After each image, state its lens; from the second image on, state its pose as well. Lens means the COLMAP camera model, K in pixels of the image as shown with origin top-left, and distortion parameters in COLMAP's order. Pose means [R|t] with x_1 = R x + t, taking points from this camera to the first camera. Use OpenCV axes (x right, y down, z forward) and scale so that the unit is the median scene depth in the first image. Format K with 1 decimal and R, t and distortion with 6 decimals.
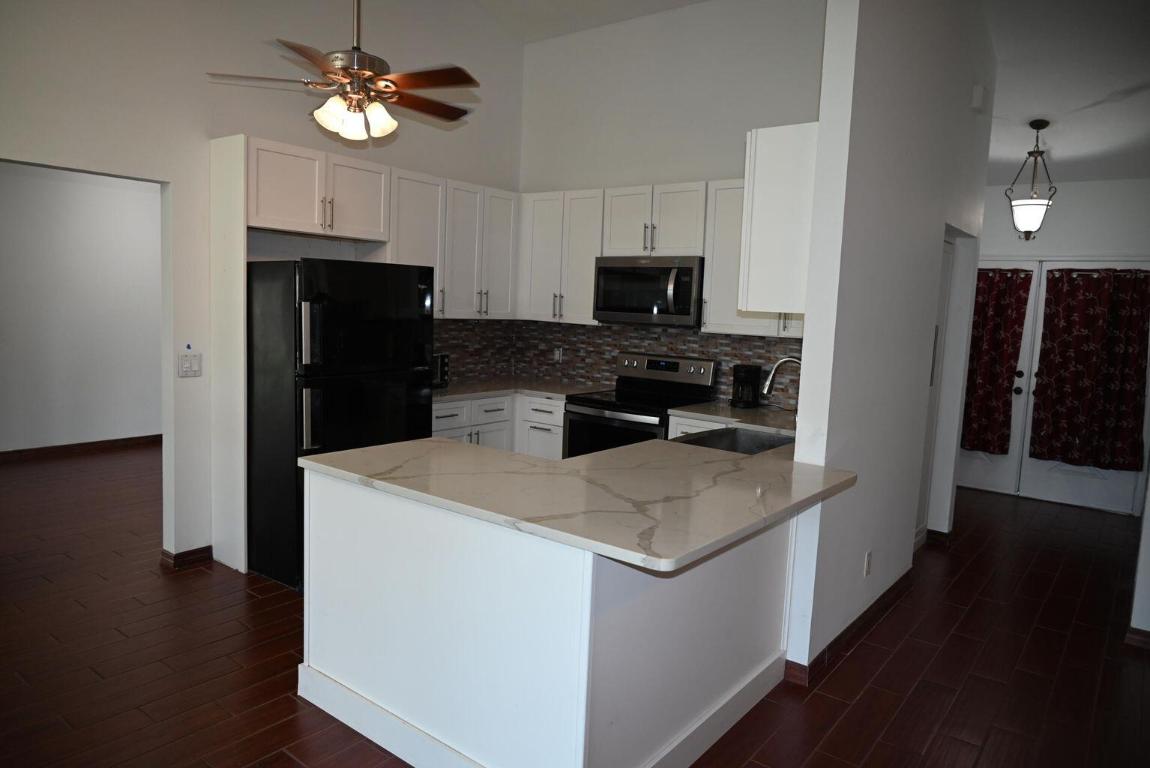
lens RADIAL K [[762.1, 0, 578.2], [0, 762.1, 379.1], [0, 0, 1]] dist [0.007097, -0.005115]
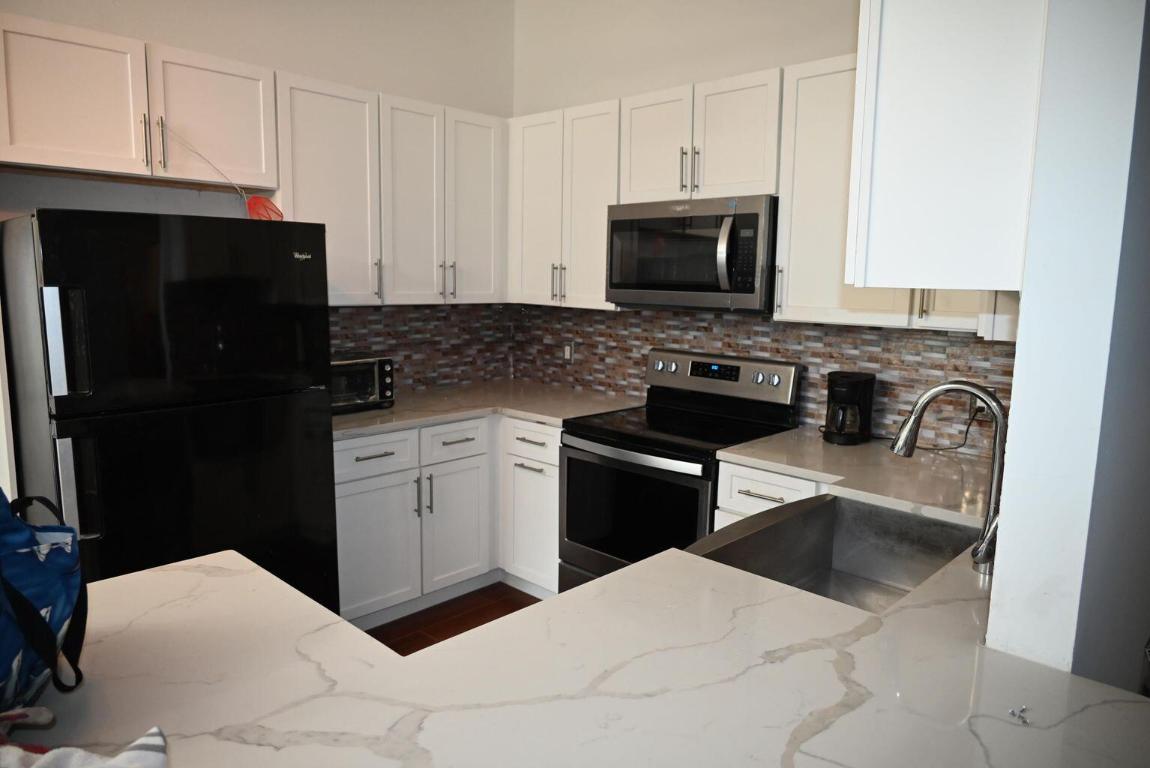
lens RADIAL K [[762.1, 0, 578.2], [0, 762.1, 378.5], [0, 0, 1]] dist [0.007097, -0.005115]
pose [[0.994321, -0.009207, -0.106028, 0.061716], [0.012582, 0.999434, 0.031204, -0.031838], [0.105680, -0.032360, 0.993873, 0.329938]]
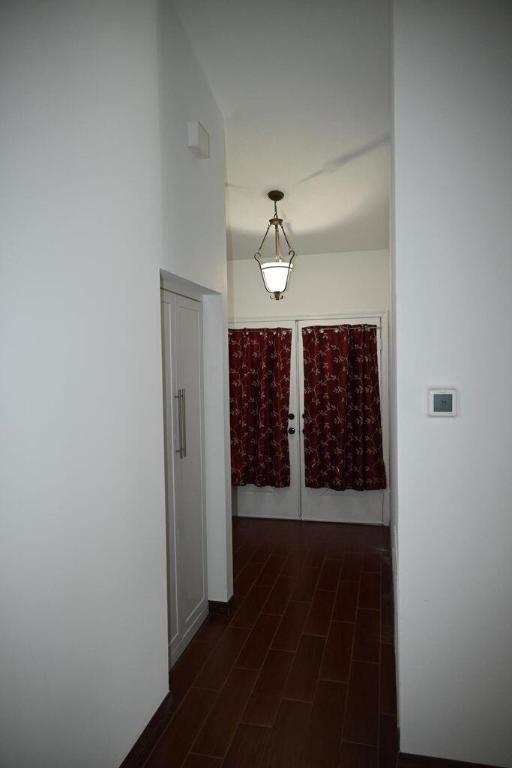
lens RADIAL K [[509.0, 0, 254.9], [0, 509.0, 384.4], [0, 0, 1]] dist [0.007097, -0.005115]
pose [[0.917207, -0.077557, 0.390789, 0.279551], [0.099511, 0.994377, -0.036213, -0.041021], [-0.385783, 0.072103, 0.919768, 0.371375]]
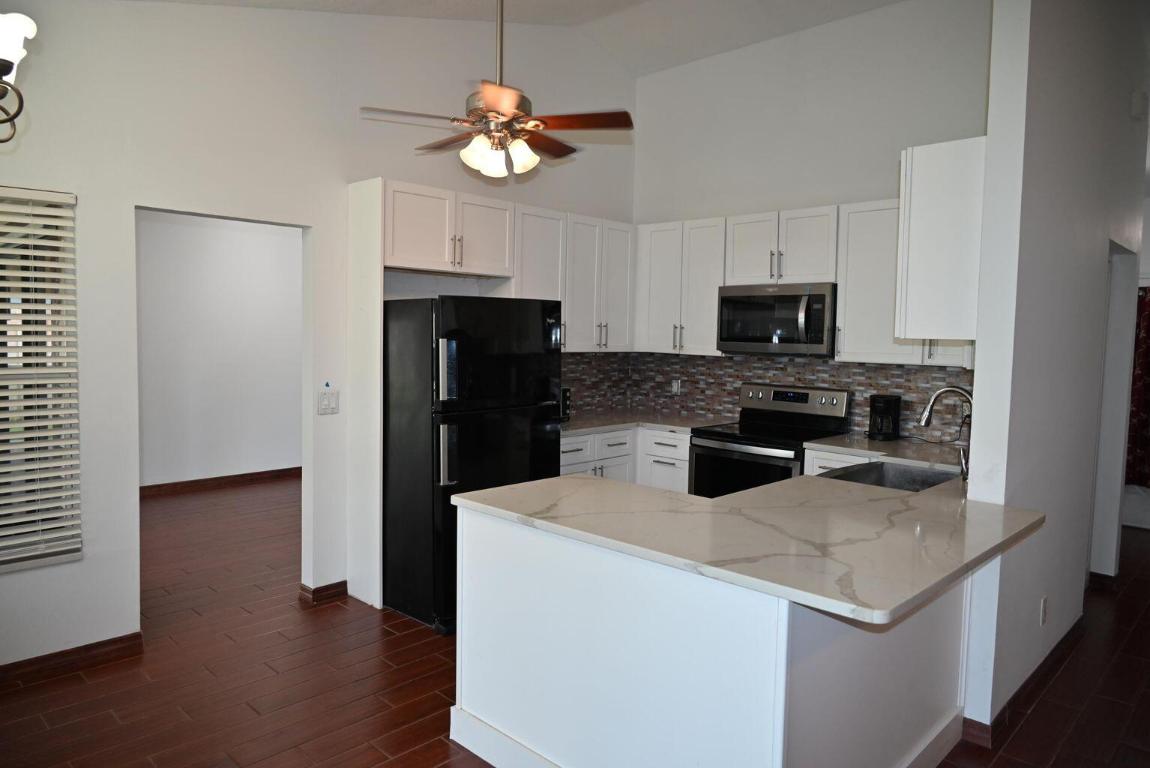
lens RADIAL K [[762.1, 0, 580.6], [0, 762.1, 377.6], [0, 0, 1]] dist [0.007097, -0.005115]
pose [[0.994159, -0.015498, -0.106808, -0.047649], [0.010848, 0.998974, -0.043977, -0.002255], [0.107380, 0.042561, 0.993307, 0.013913]]
